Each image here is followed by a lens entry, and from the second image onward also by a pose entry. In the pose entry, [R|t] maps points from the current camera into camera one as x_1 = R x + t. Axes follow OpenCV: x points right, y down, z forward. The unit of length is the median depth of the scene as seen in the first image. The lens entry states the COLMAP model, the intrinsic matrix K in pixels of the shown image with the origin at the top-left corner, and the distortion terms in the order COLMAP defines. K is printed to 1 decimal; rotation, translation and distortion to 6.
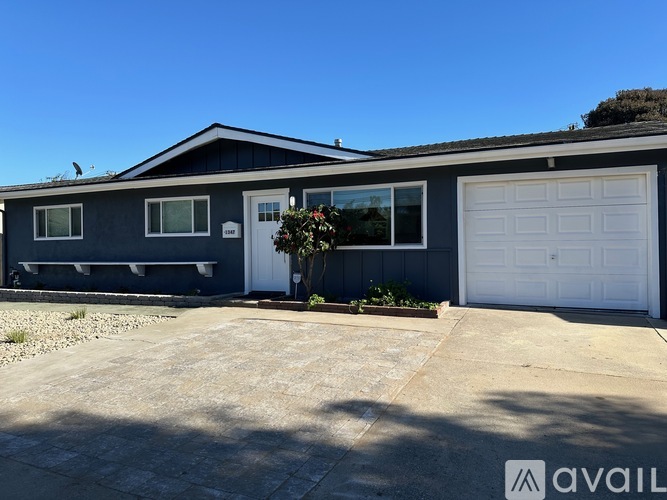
lens RADIAL K [[475.6, 0, 332.7], [0, 475.6, 252.0], [0, 0, 1]] dist [0.018860, -0.009990]
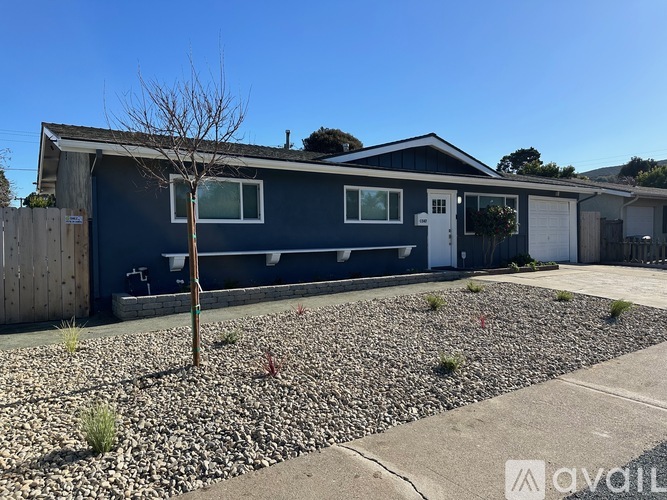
lens RADIAL K [[475.6, 0, 332.4], [0, 475.6, 249.8], [0, 0, 1]] dist [0.018860, -0.009990]
pose [[0.536510, -0.021028, 0.843632, -1.382966], [0.019789, 0.999728, 0.012334, 0.013358], [-0.843662, 0.010078, 0.536780, 0.535612]]
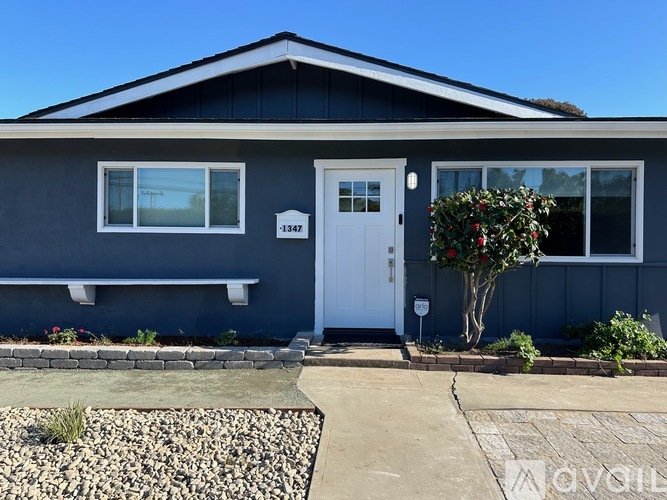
lens RADIAL K [[475.6, 0, 333.7], [0, 475.6, 246.8], [0, 0, 1]] dist [0.018860, -0.009990]
pose [[0.930255, 0.015592, 0.366581, -0.378384], [-0.011729, 0.999850, -0.012764, -0.012489], [-0.366725, 0.007574, 0.930298, 0.445864]]
